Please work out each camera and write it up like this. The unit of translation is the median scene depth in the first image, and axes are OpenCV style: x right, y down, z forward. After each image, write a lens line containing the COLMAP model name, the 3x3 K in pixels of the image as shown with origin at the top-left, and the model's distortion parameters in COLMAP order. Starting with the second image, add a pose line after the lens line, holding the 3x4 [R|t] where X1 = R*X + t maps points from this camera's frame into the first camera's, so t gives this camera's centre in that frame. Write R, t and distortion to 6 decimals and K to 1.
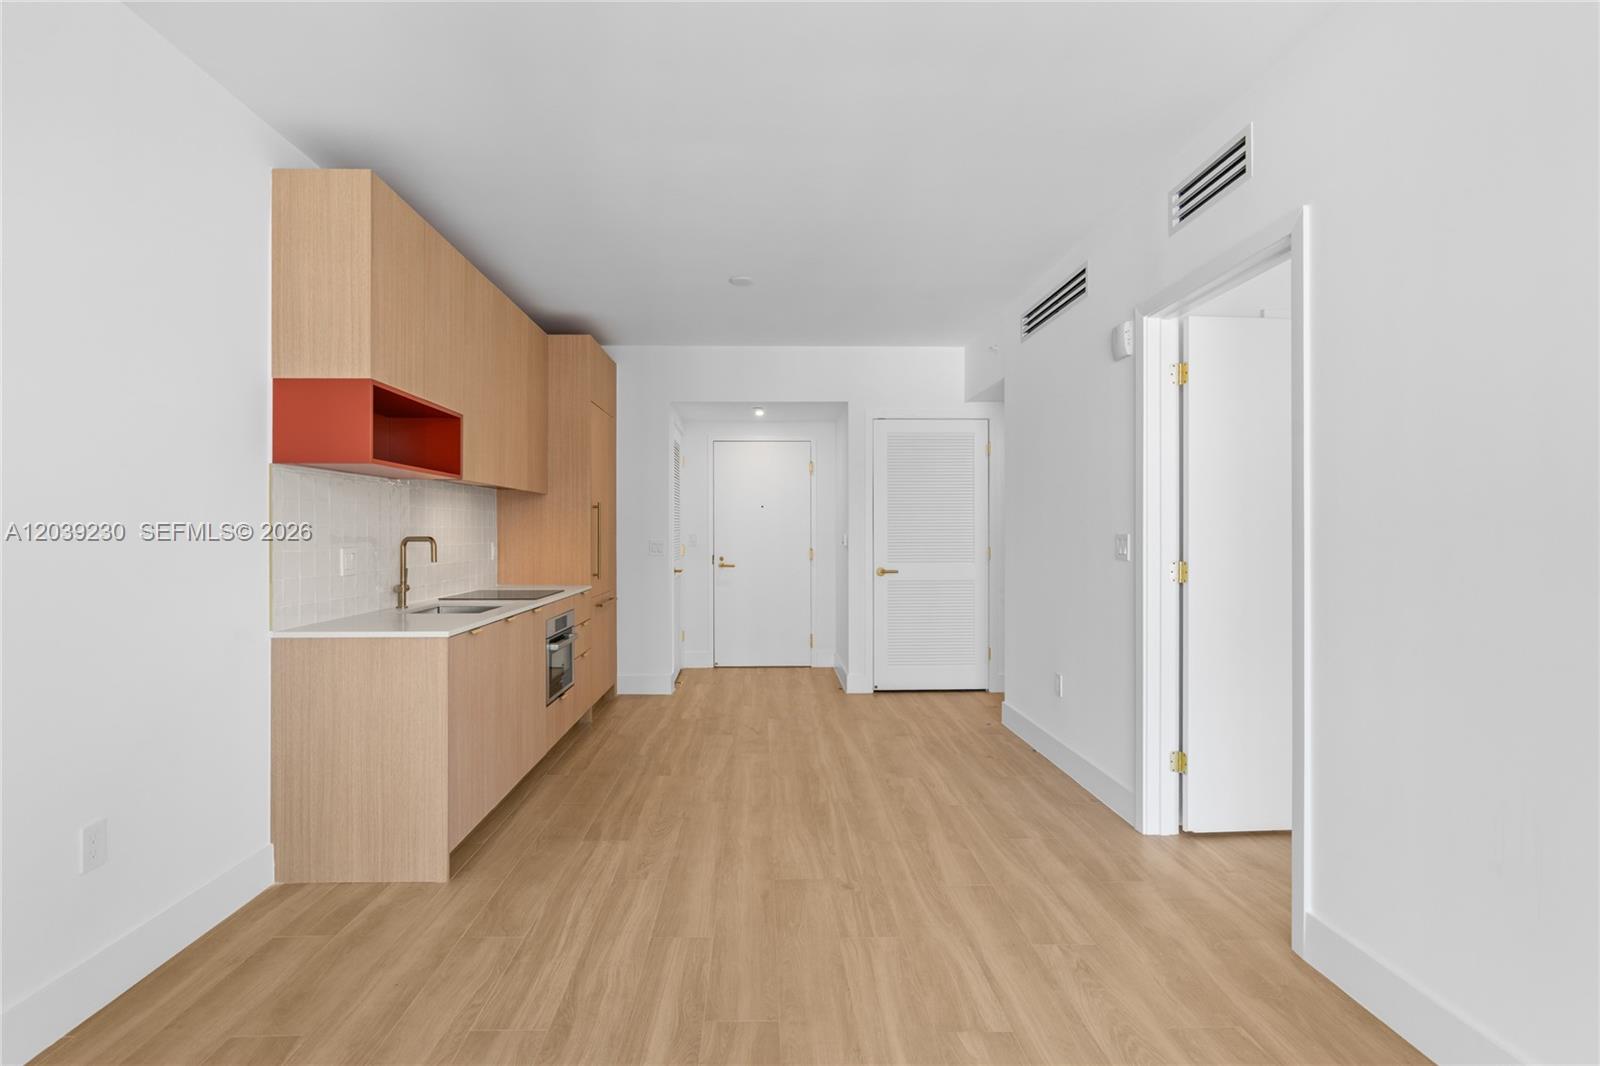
lens RADIAL K [[760.6, 0, 773.4], [0, 760.6, 533.0], [0, 0, 1]] dist [-0.009058, 0.001170]
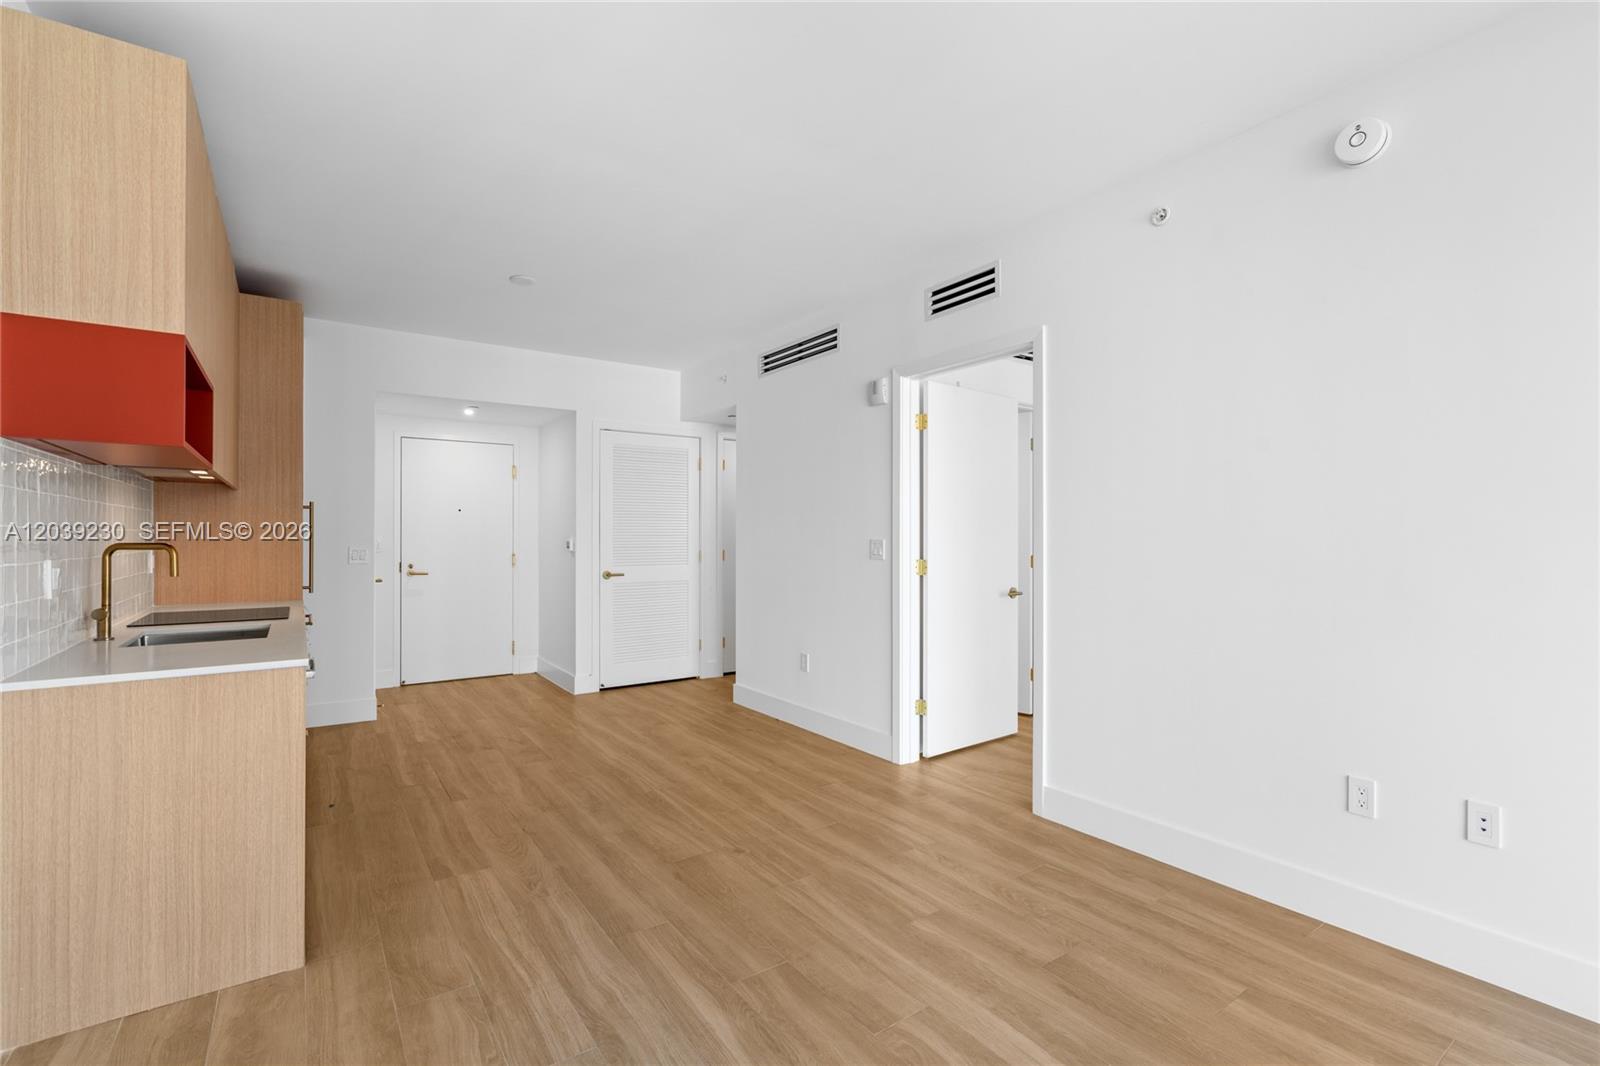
lens RADIAL K [[717.9, 0, 804.9], [0, 717.9, 535.2], [0, 0, 1]] dist [-0.004038, 0.001230]
pose [[0.826998, 0.002877, 0.562197, -0.352128], [-0.000744, 0.999992, -0.004024, -0.000816], [-0.562204, 0.002910, 0.826993, 0.047925]]
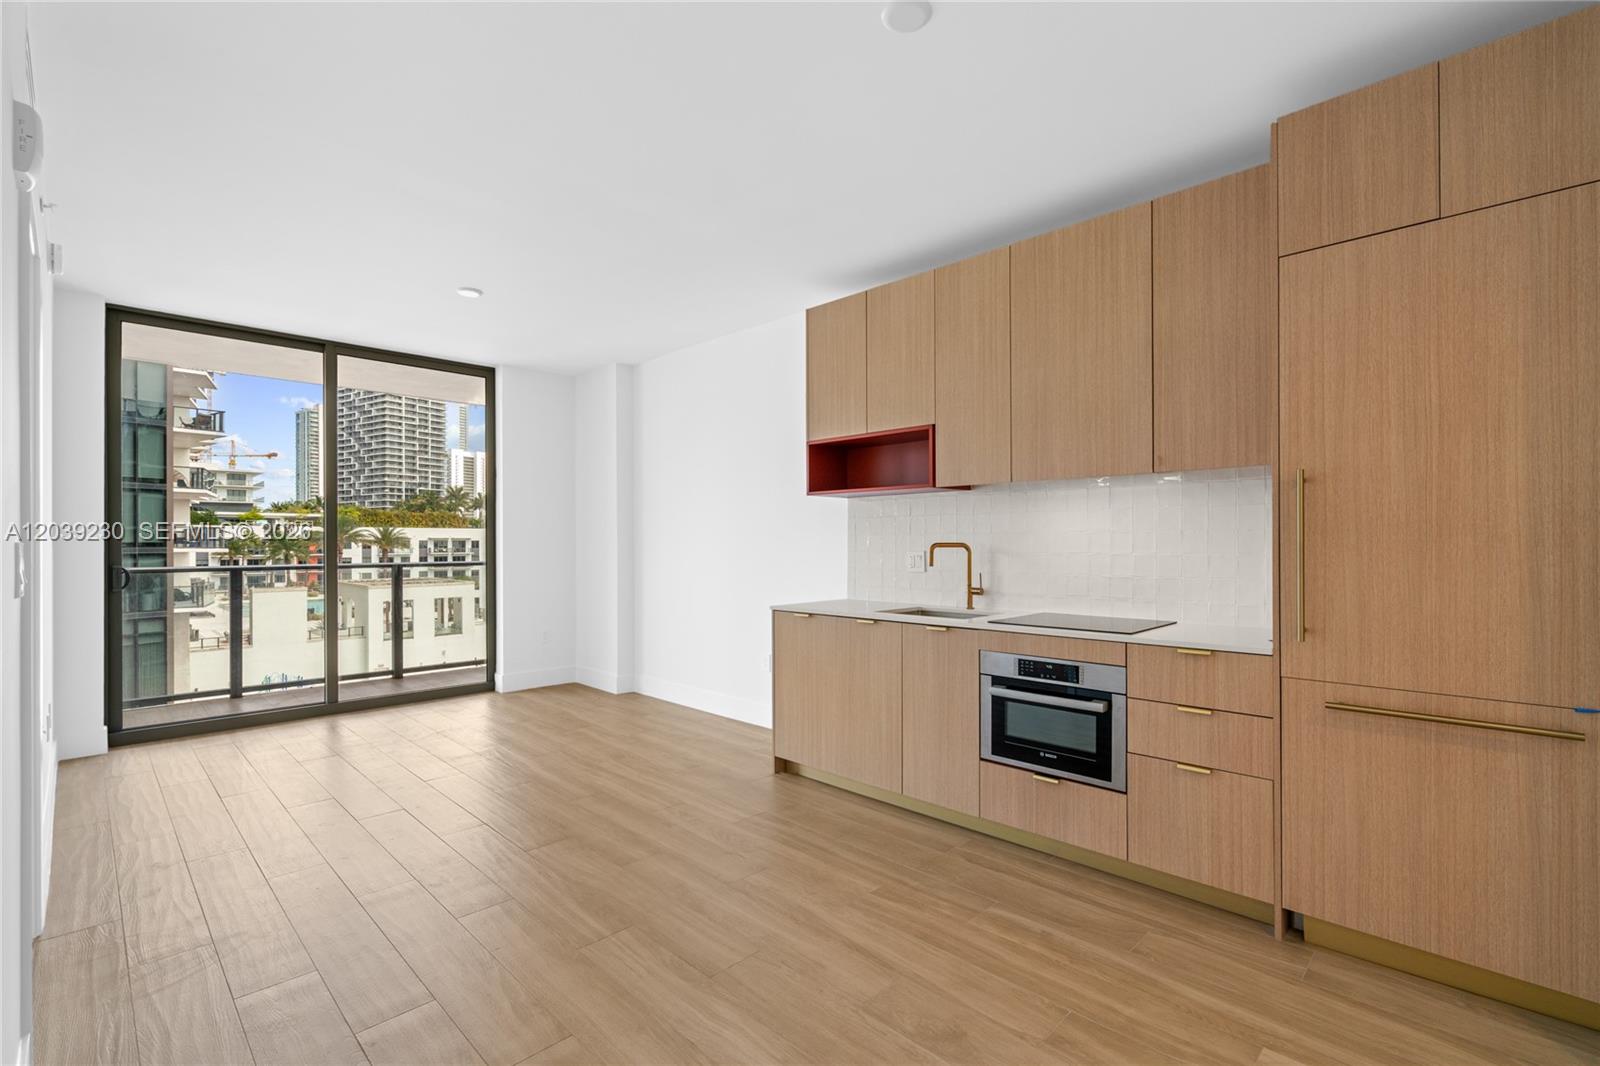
lens RADIAL K [[726.8, 0, 800.0], [0, 726.8, 533.0], [0, 0, 1]] dist [-0.011102, 0.010426]
pose [[-0.719255, -0.003782, -0.694736, 0.445854], [0.004712, 0.999936, -0.010322, 0.000478], [0.694731, -0.010698, -0.719190, 1.746031]]
